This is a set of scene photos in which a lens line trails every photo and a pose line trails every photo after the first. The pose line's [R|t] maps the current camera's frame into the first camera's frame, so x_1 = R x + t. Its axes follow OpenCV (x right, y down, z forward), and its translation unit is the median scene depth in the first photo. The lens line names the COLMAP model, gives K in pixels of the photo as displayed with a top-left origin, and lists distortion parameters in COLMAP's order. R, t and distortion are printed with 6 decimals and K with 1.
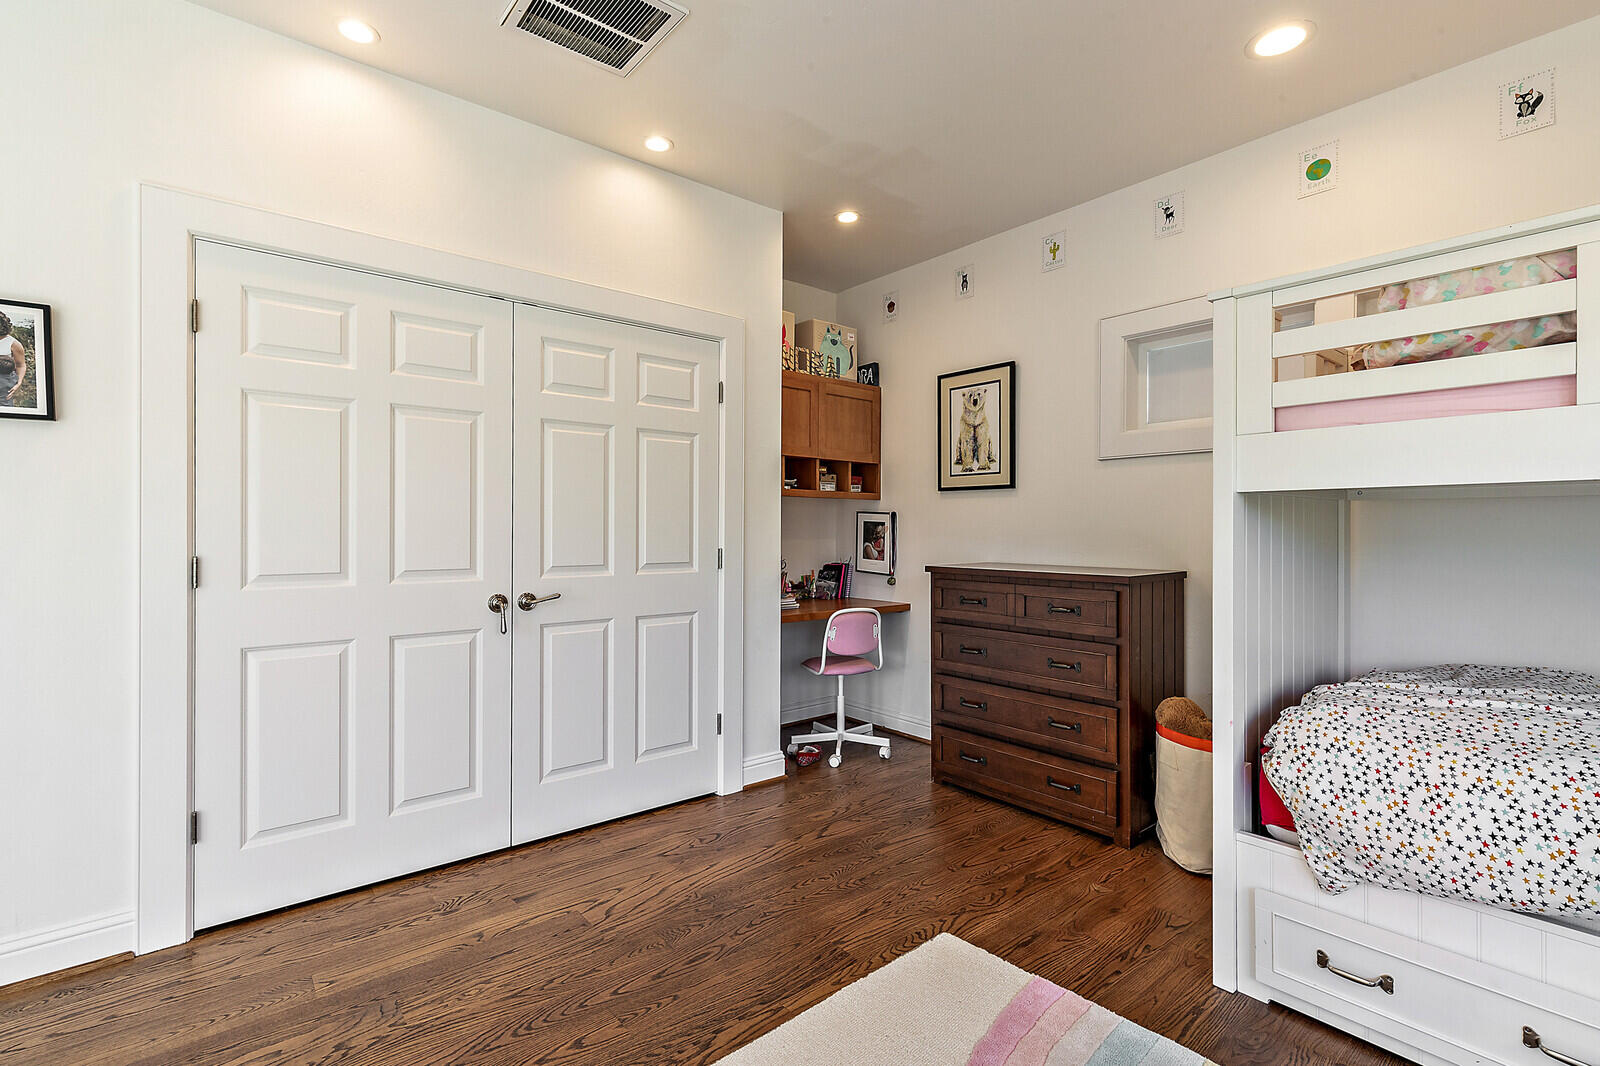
lens RADIAL K [[733.8, 0, 797.5], [0, 733.8, 530.8], [0, 0, 1]] dist [0.008498, -0.000320]
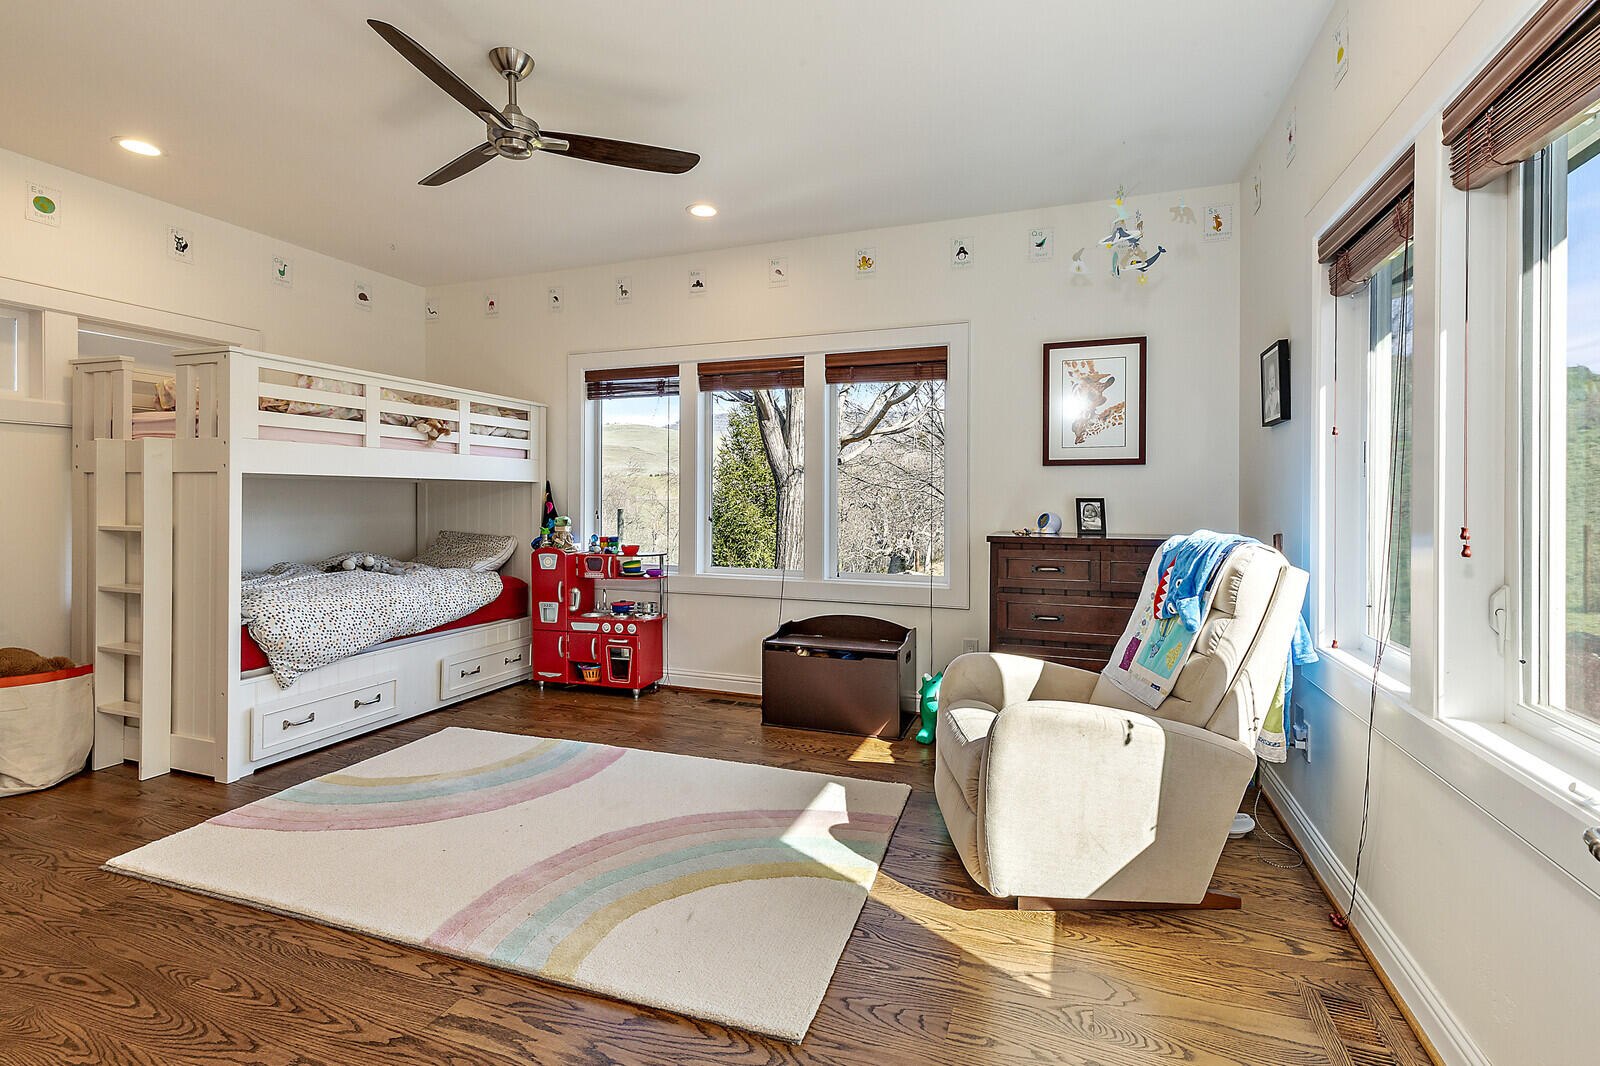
lens RADIAL K [[733.8, 0, 802.8], [0, 733.8, 493.9], [0, 0, 1]] dist [0.008498, -0.000320]
pose [[-0.495604, -0.006588, 0.868524, -1.638155], [-0.005800, 0.999974, 0.004276, -0.024964], [-0.868529, -0.002918, -0.495629, 0.821818]]
